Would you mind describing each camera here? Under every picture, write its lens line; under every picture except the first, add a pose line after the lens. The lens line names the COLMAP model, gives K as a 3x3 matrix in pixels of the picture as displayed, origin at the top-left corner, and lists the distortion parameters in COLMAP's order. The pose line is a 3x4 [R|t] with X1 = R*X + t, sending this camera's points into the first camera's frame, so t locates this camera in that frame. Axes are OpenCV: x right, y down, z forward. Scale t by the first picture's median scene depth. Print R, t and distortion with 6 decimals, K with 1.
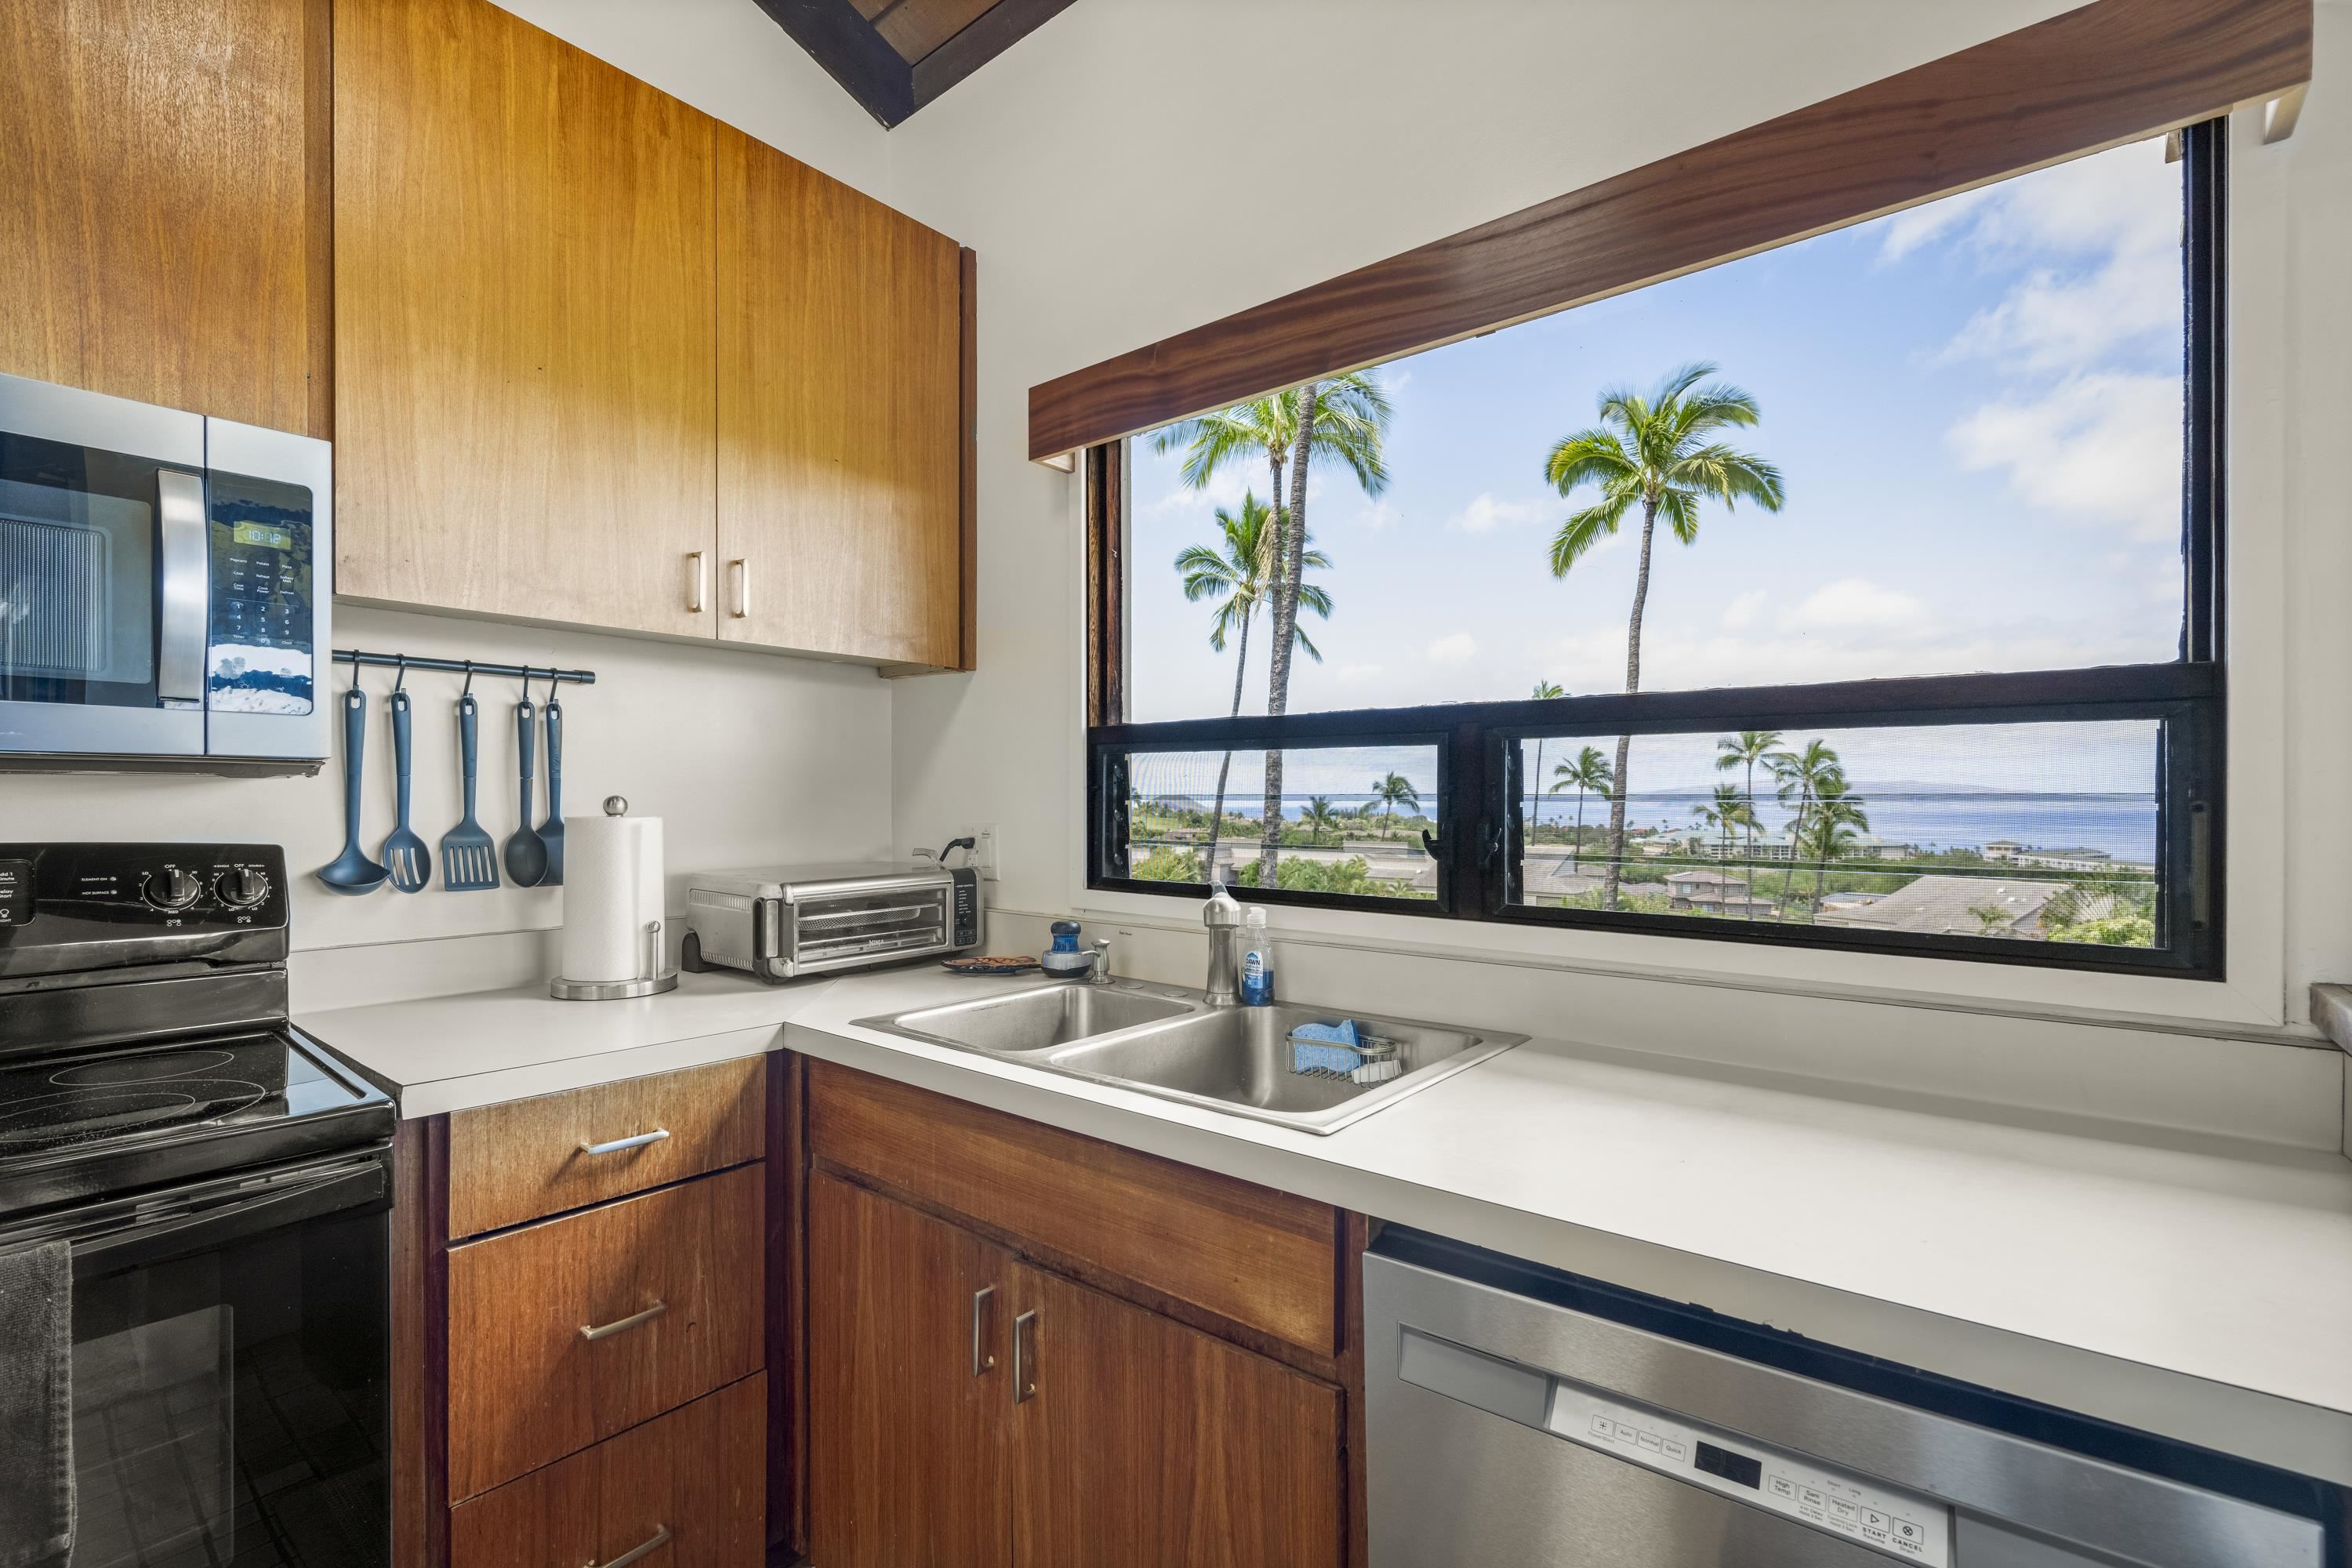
lens RADIAL K [[1041.3, 0, 1178.9], [0, 1041.3, 807.3], [0, 0, 1]] dist [0.001420, 0.000266]
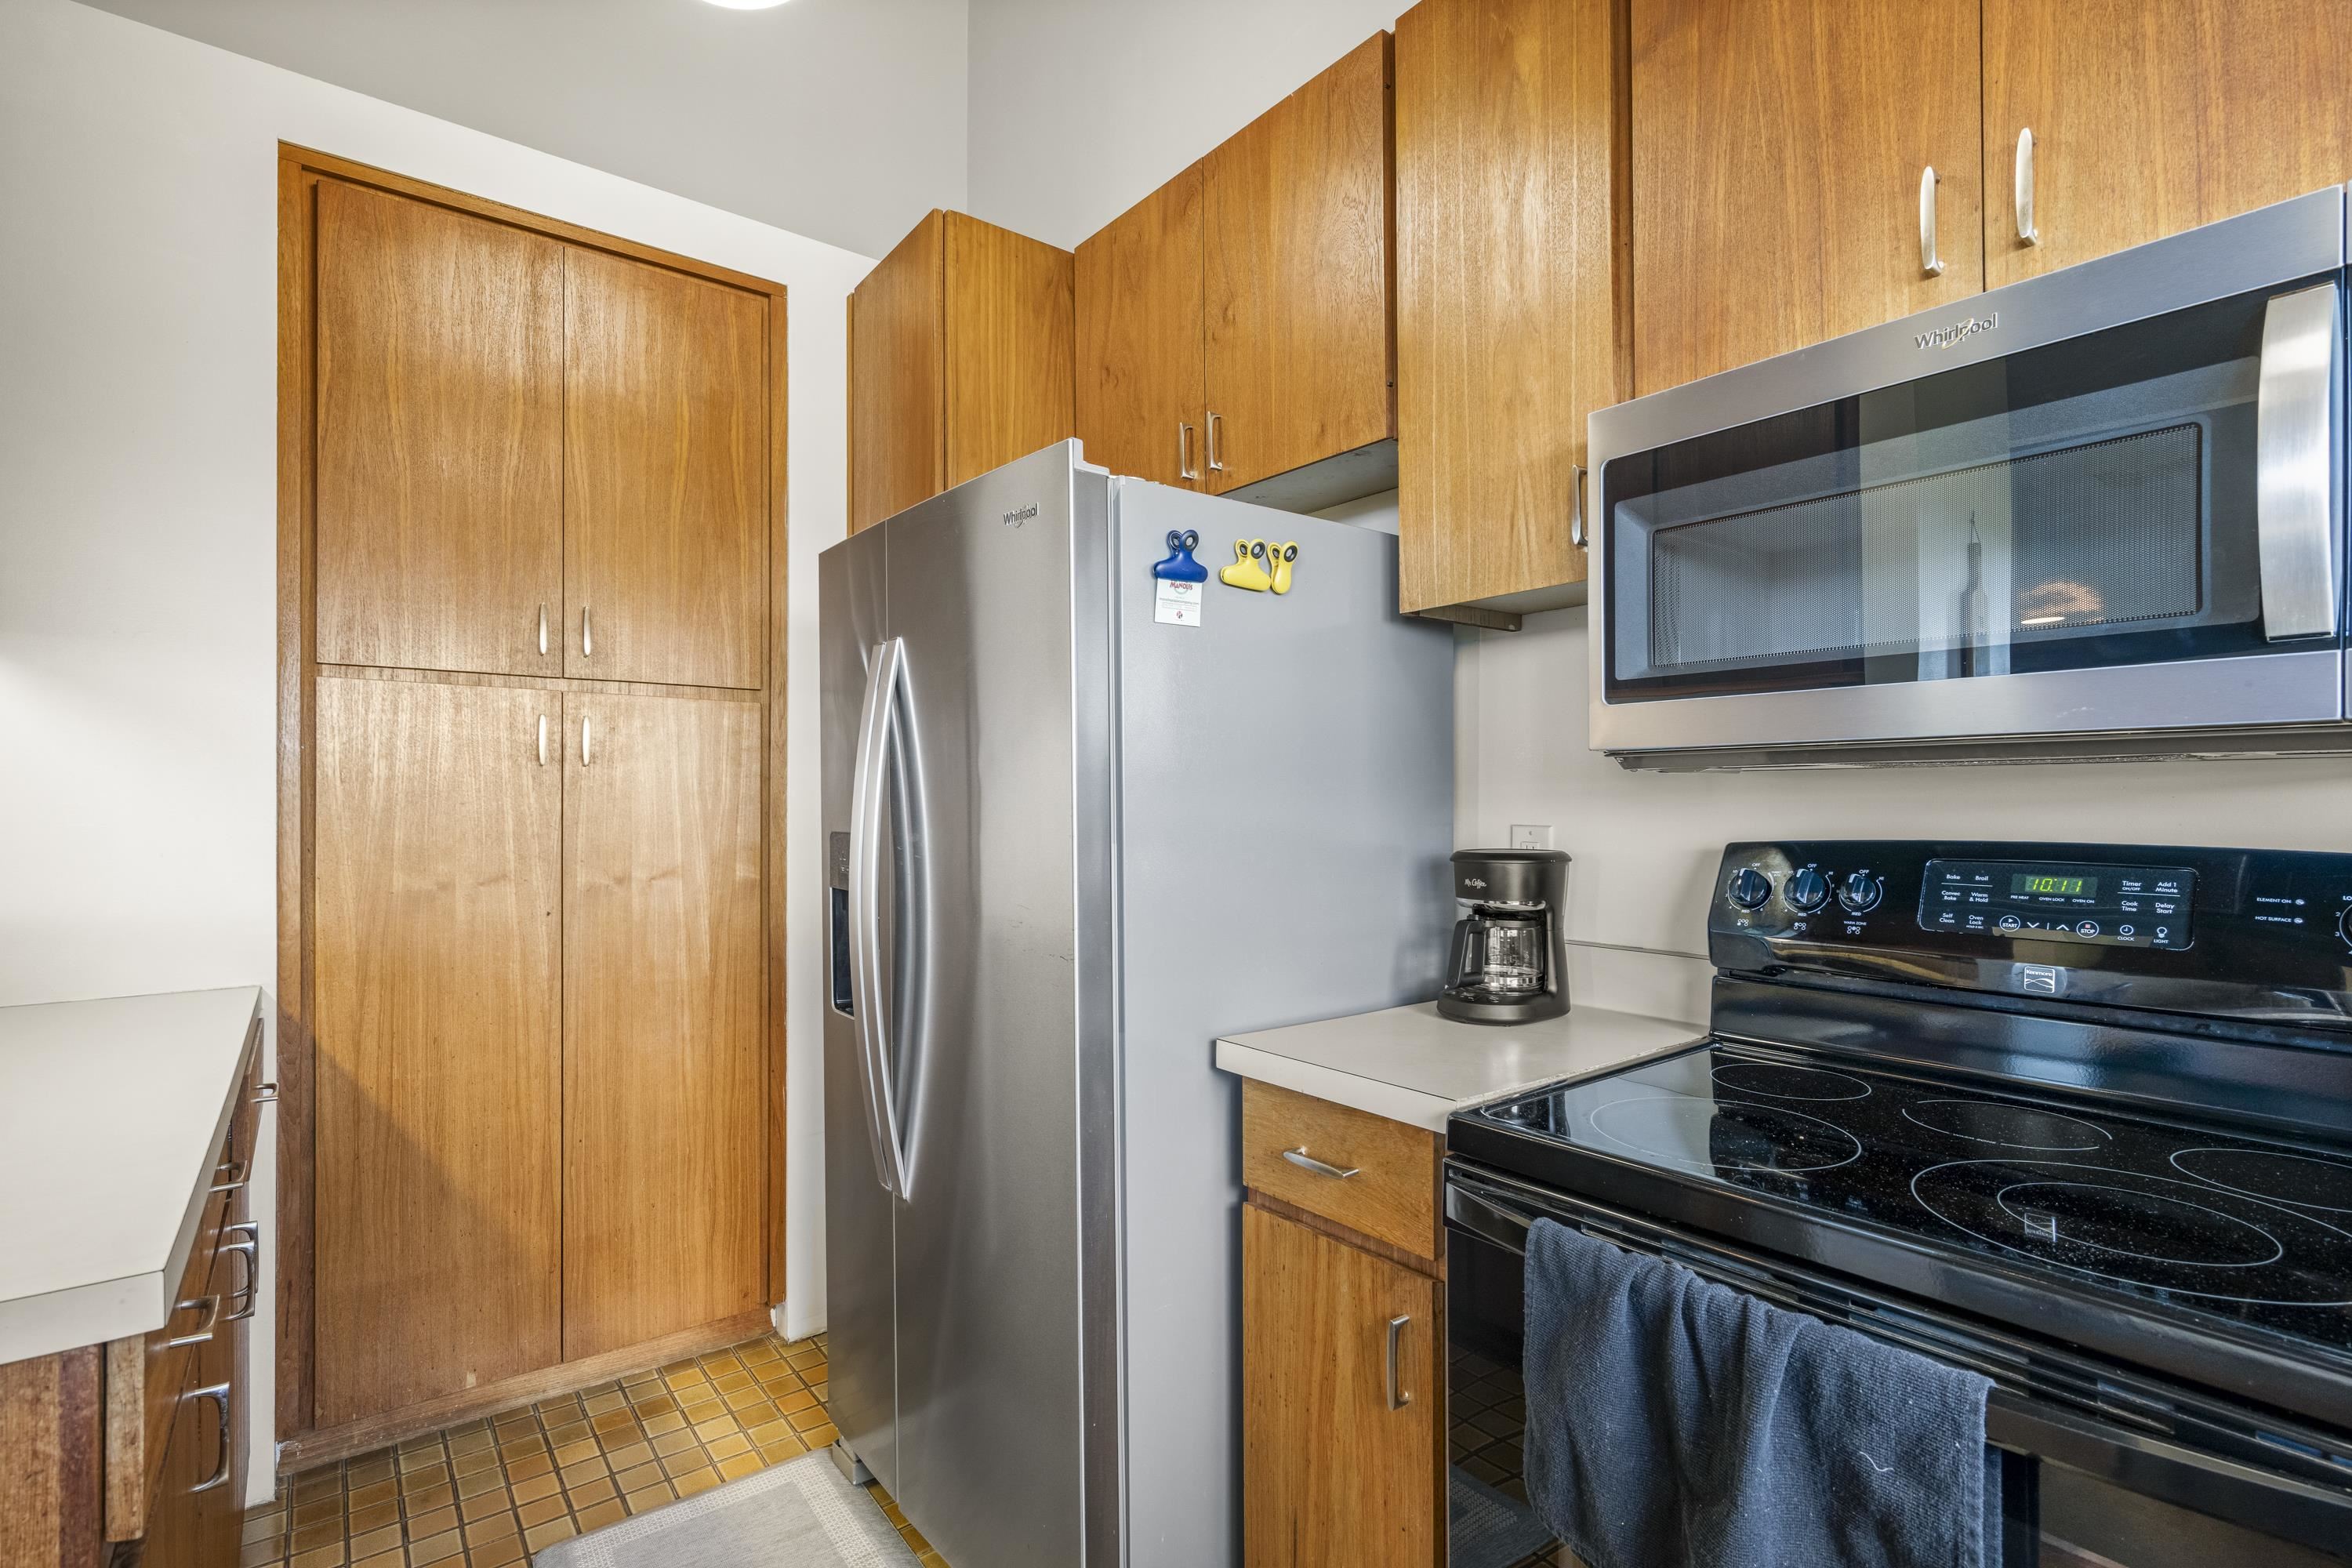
lens RADIAL K [[1097.5, 0, 1176.0], [0, 1097.5, 784.0], [0, 0, 1]] dist [0.000339, 0.000580]
pose [[-0.225011, -0.002888, -0.974352, -0.126816], [-0.006401, 0.999978, -0.001486, -0.005880], [0.974335, 0.005903, -0.225025, 0.469980]]
